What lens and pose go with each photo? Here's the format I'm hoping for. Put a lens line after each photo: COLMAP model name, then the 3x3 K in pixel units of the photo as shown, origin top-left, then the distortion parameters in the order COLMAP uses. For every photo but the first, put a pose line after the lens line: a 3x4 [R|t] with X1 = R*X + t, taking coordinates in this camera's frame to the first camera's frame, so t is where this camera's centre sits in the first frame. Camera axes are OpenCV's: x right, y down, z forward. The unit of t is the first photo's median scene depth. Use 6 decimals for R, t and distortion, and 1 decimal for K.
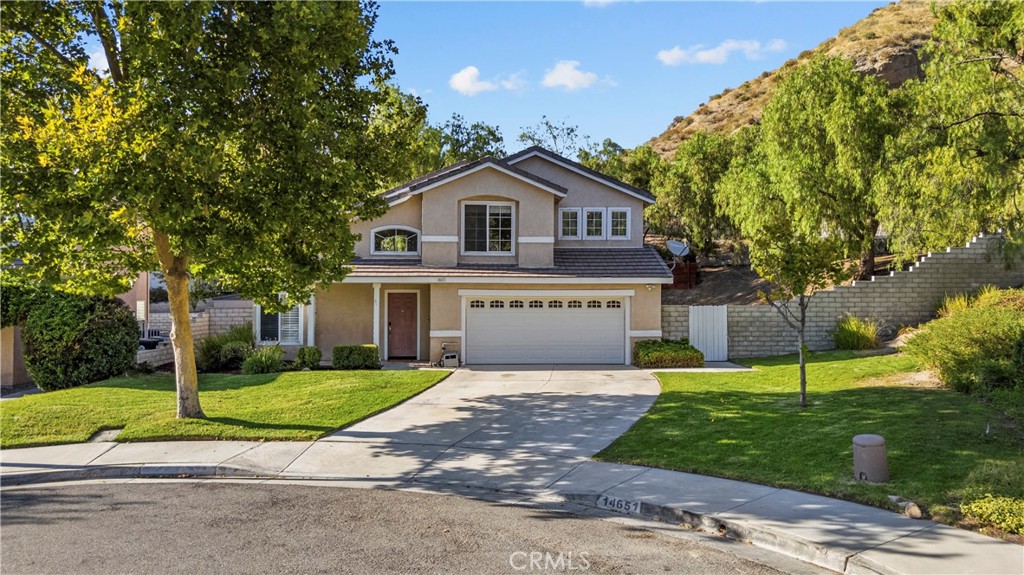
lens RADIAL K [[754.8, 0, 513.0], [0, 754.8, 287.4], [0, 0, 1]] dist [0.043138, -0.019595]
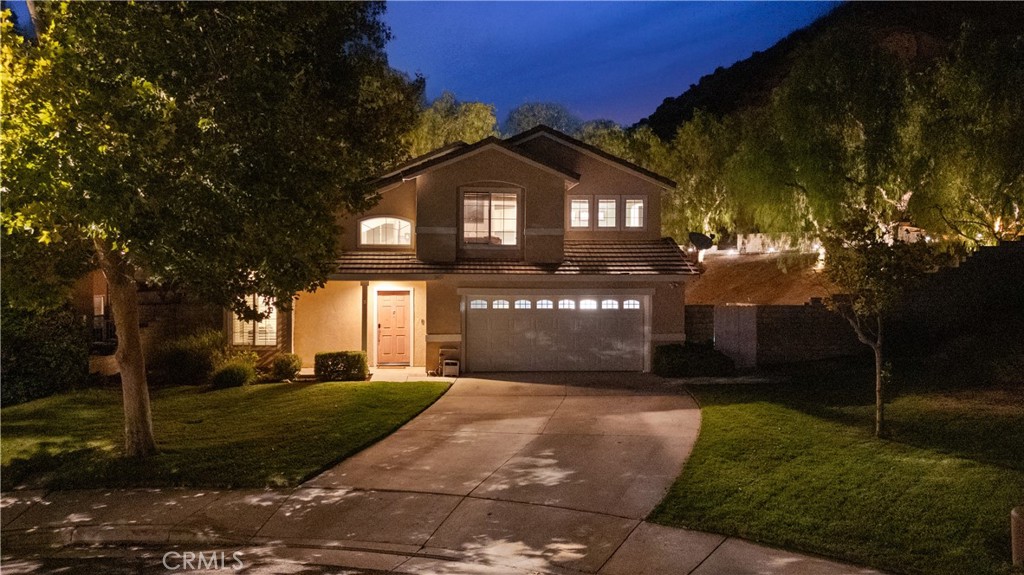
lens RADIAL K [[754.8, 0, 510.6], [0, 754.8, 287.0], [0, 0, 1]] dist [0.043138, -0.019595]
pose [[0.999703, 0.001717, 0.024290, -0.033560], [-0.002276, 0.999733, 0.023008, -0.019319], [-0.024244, -0.023056, 0.999440, 0.119300]]
